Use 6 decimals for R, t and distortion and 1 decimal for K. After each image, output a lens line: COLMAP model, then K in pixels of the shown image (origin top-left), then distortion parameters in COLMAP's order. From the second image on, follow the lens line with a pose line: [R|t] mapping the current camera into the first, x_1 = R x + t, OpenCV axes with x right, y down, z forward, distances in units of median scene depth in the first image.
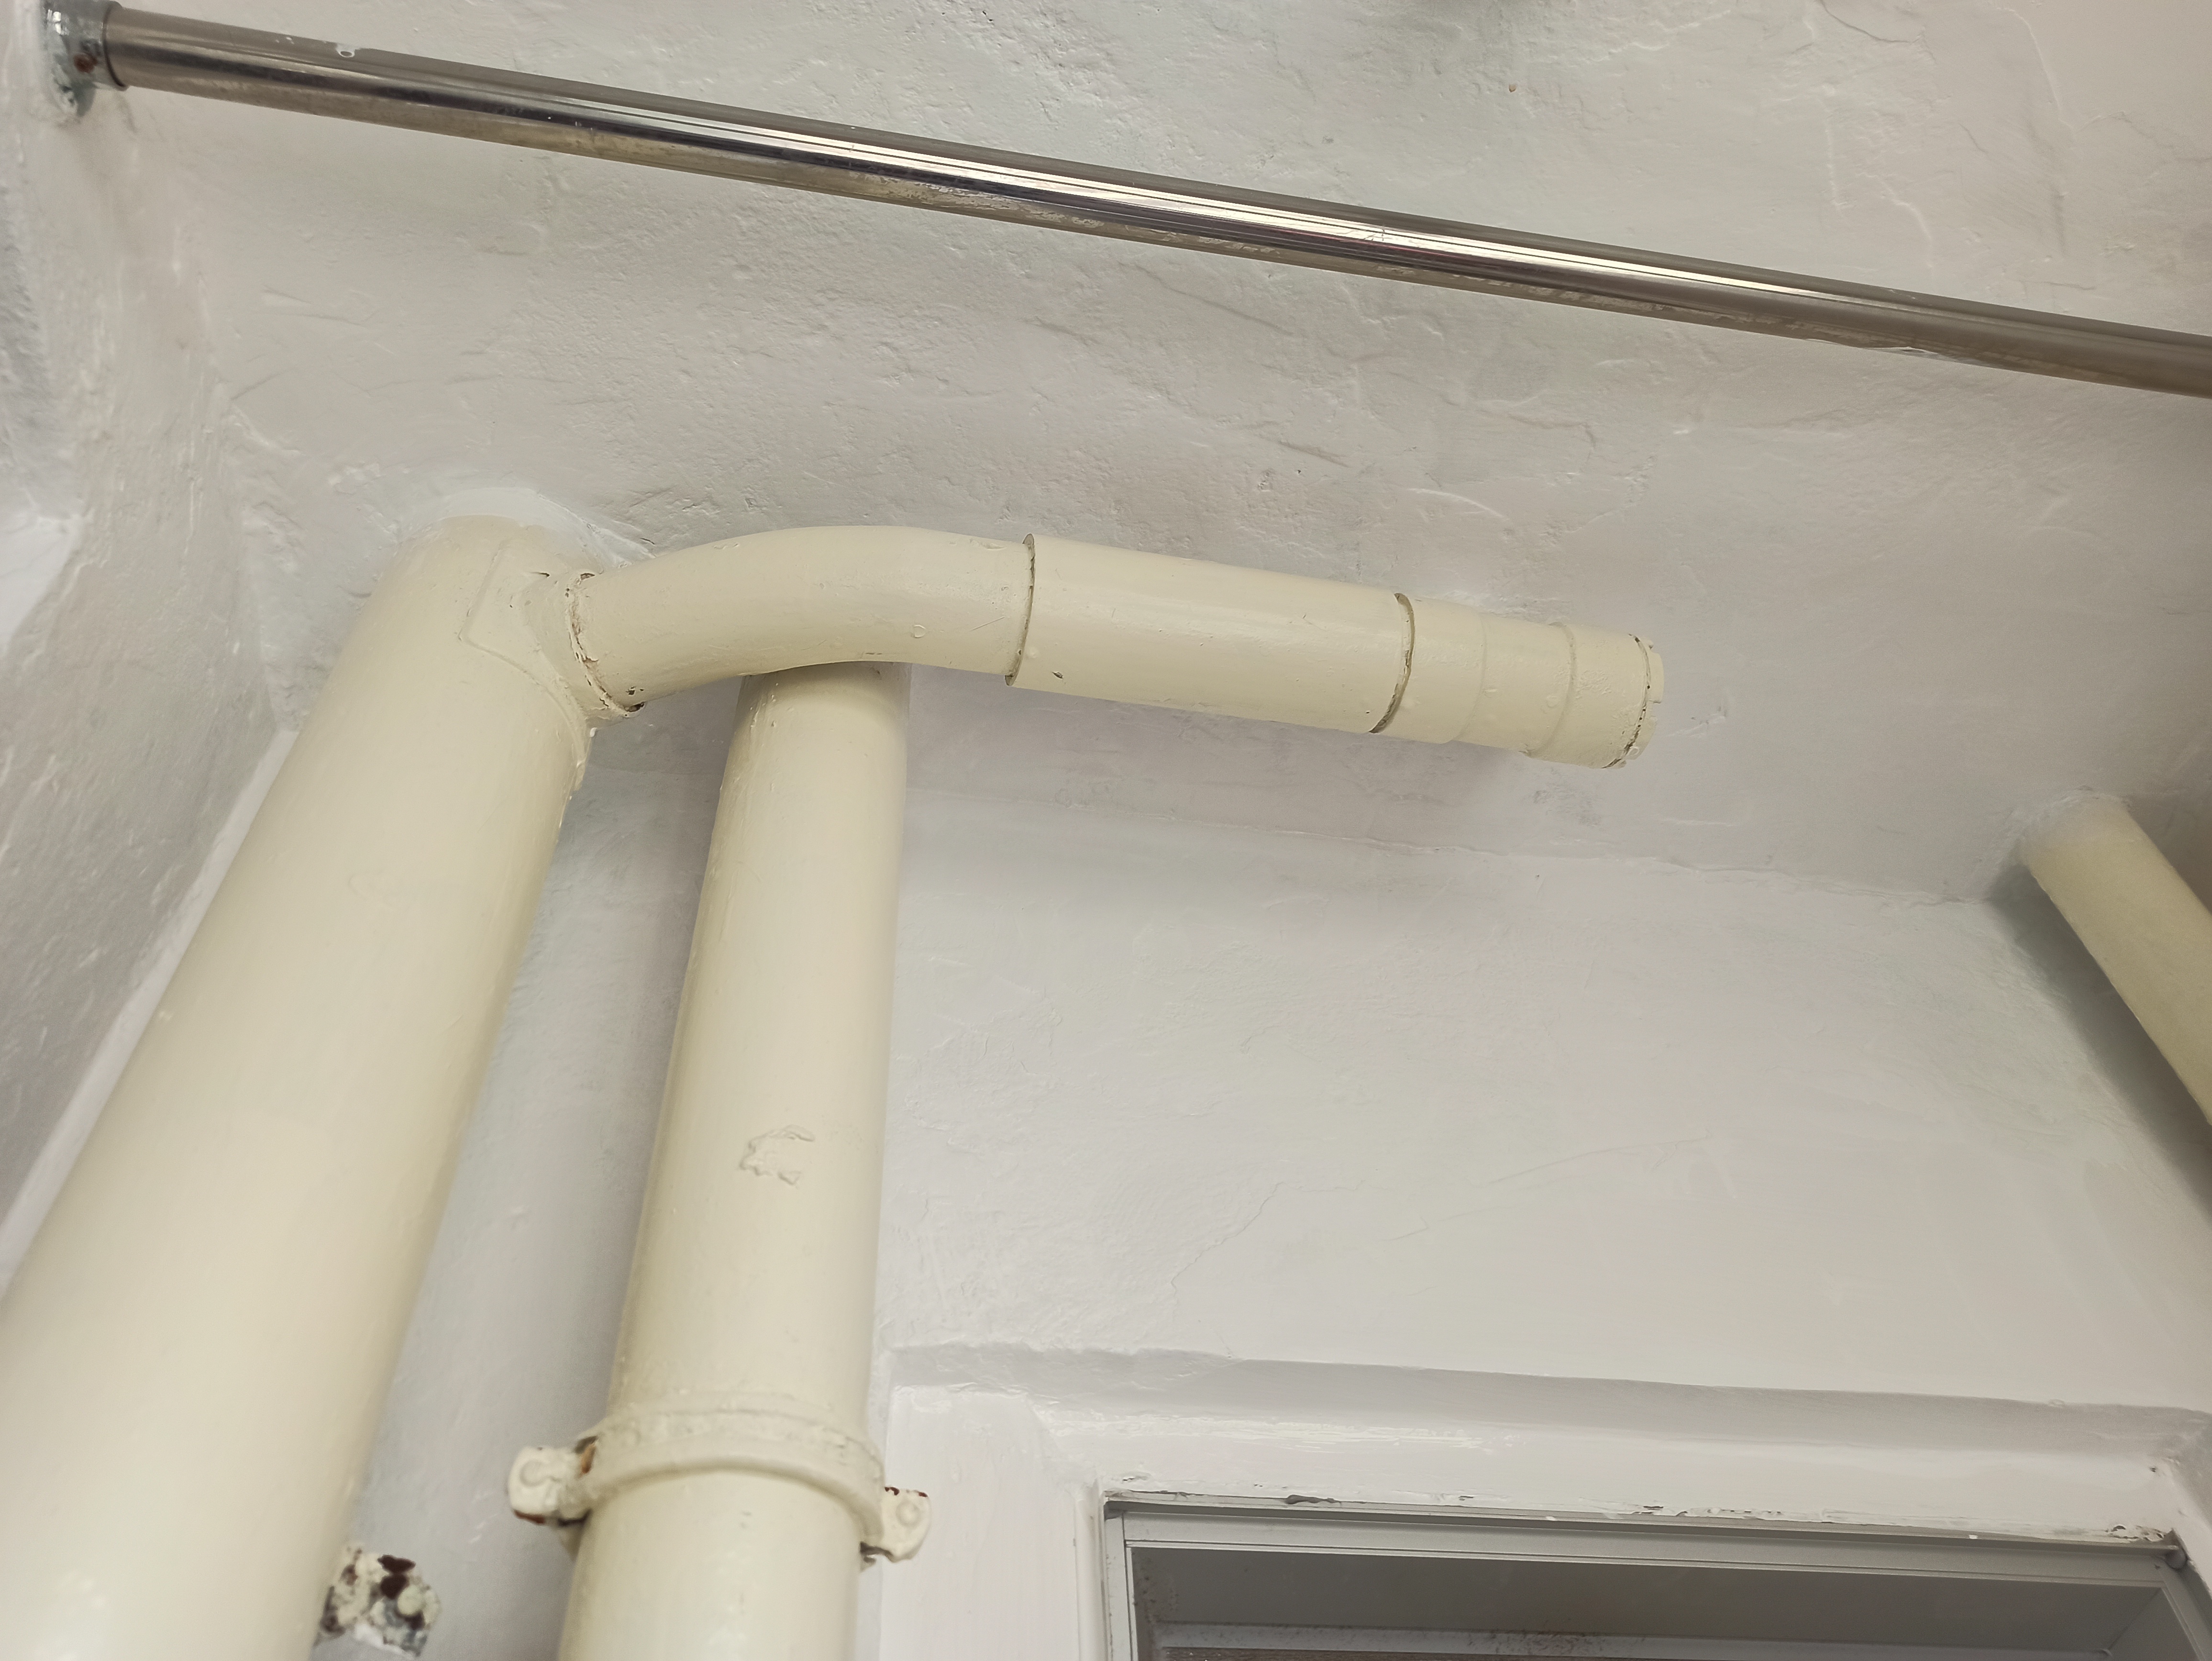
lens RADIAL K [[1682.2, 0, 1117.5], [0, 1682.2, 860.8], [0, 0, 1]] dist [0.017299, -0.006335]
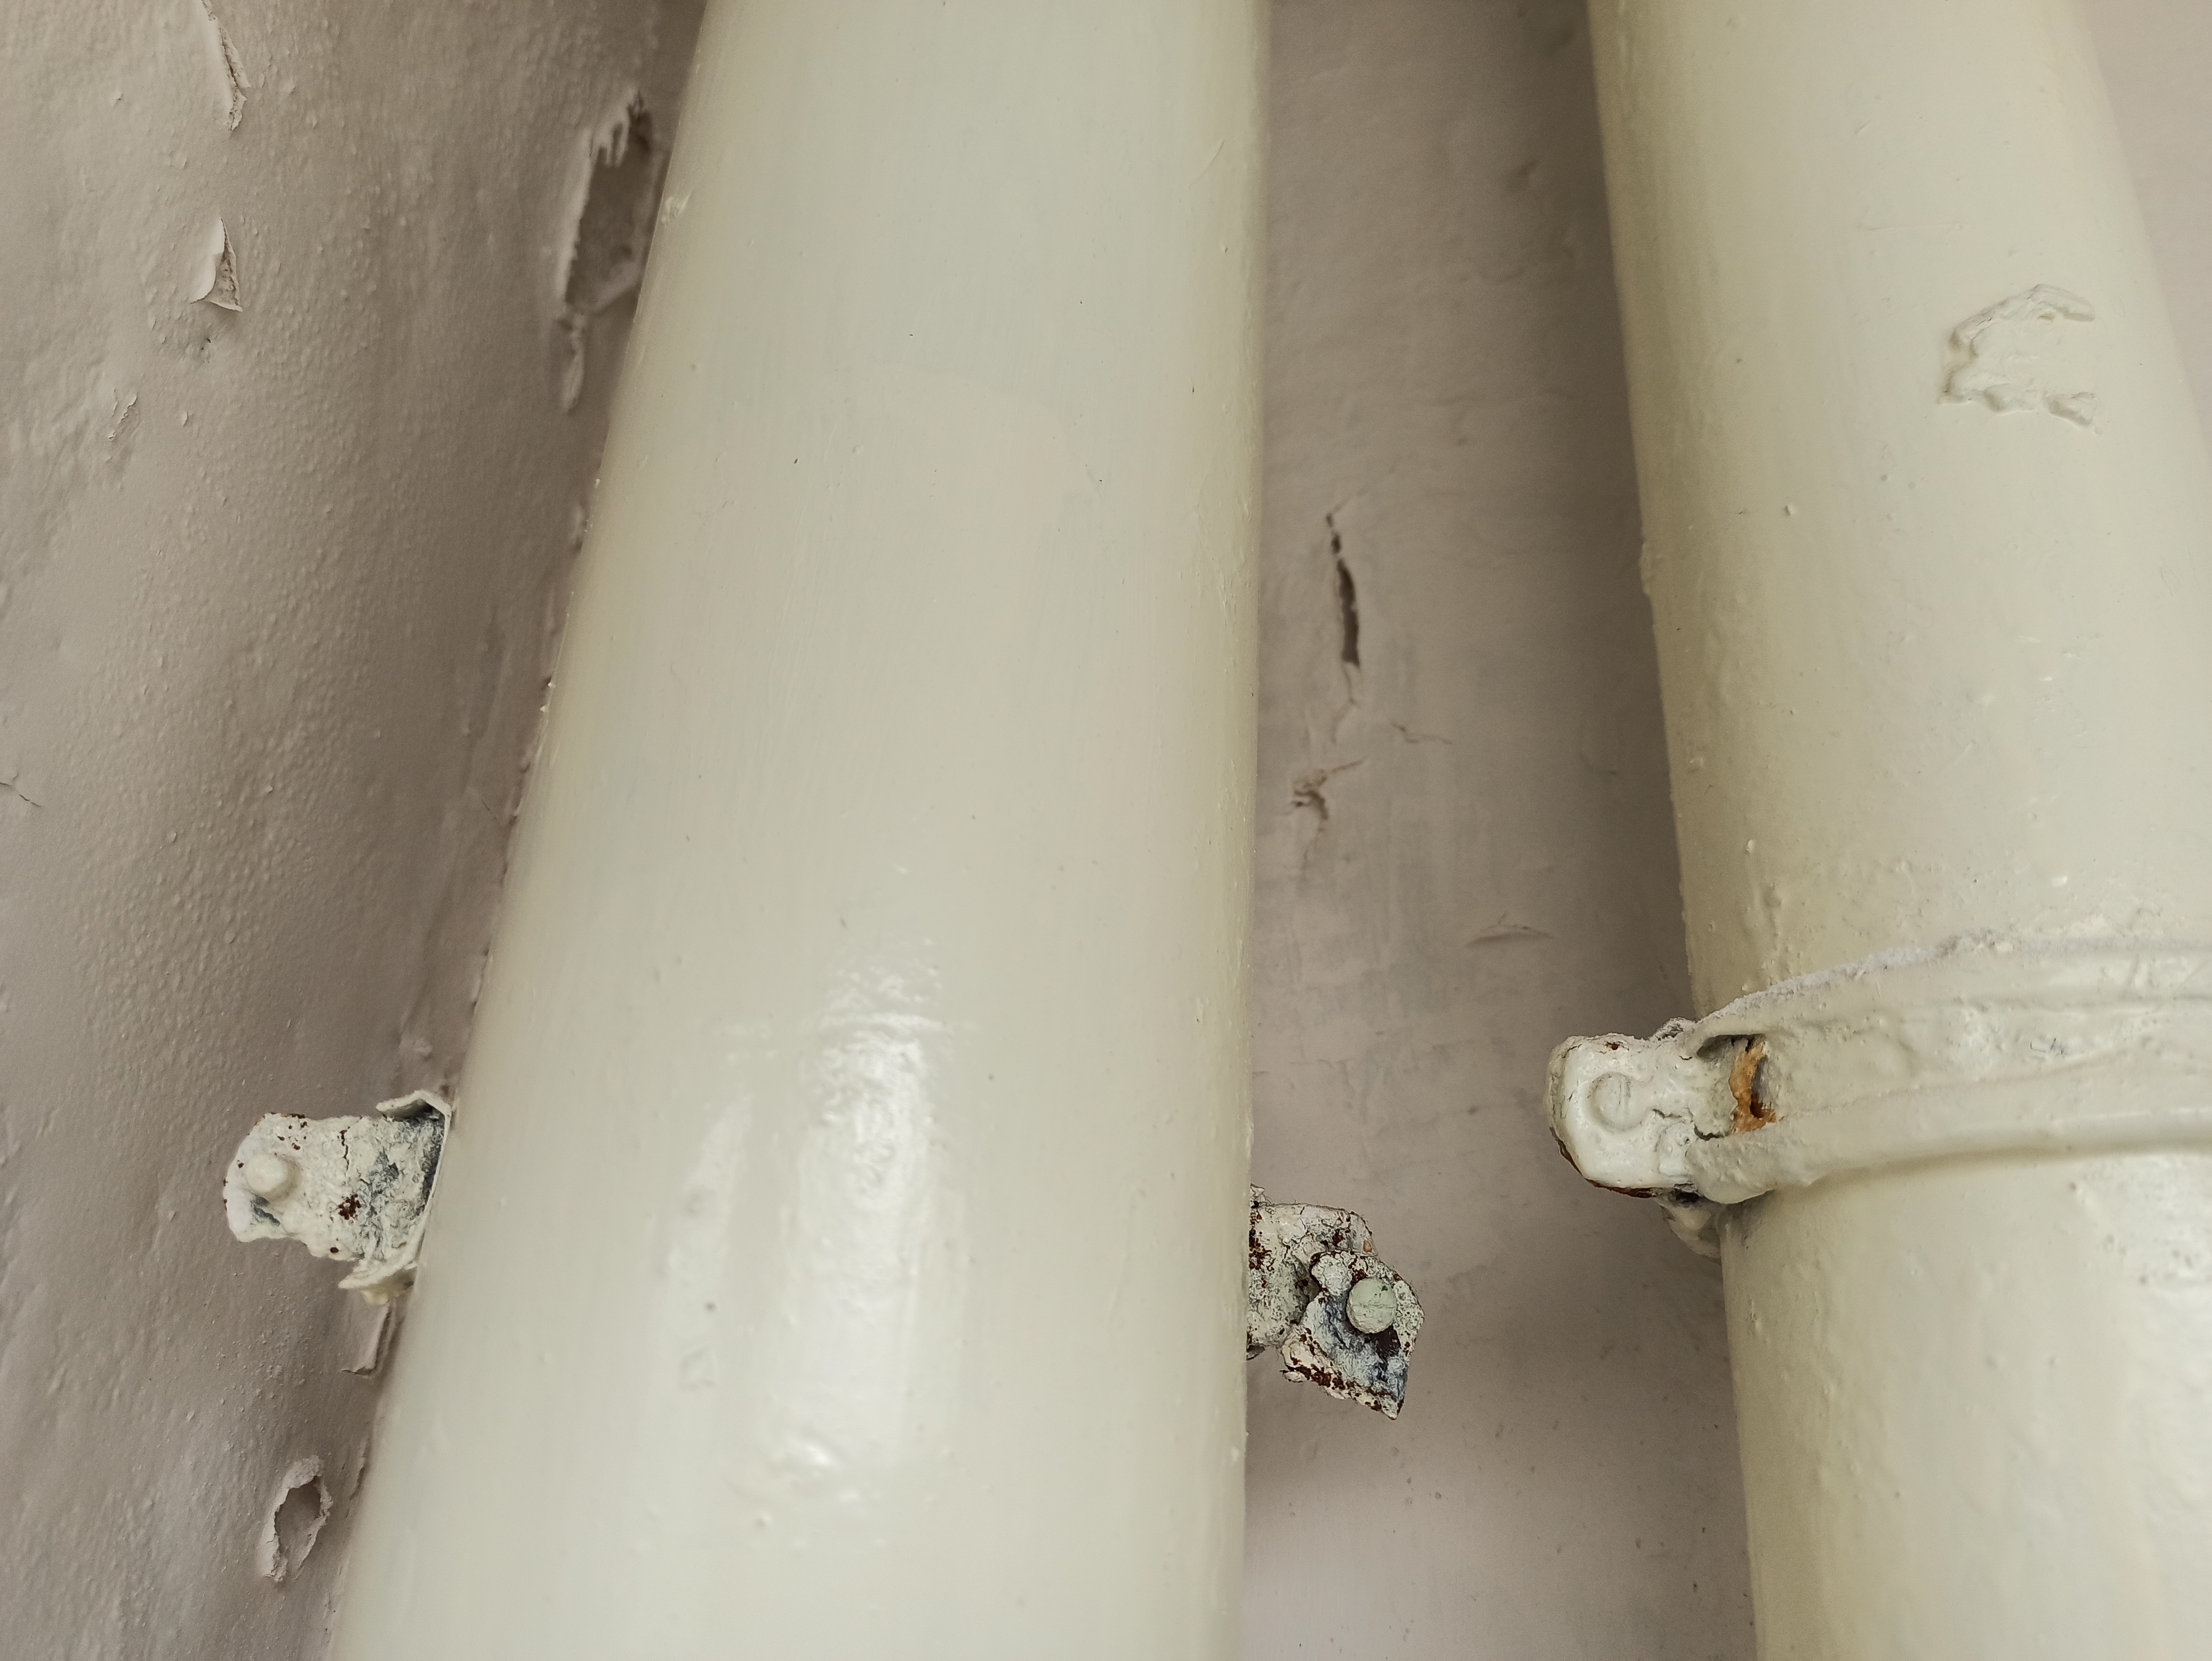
lens RADIAL K [[1482.0, 0, 1173.6], [0, 1482.0, 844.6], [0, 0, 1]] dist [0.001322, -0.068577]
pose [[0.960808, -0.032758, -0.275271, -0.246024], [0.144515, 0.906575, 0.396532, 0.086322], [0.236564, -0.420772, 0.875779, 0.457705]]
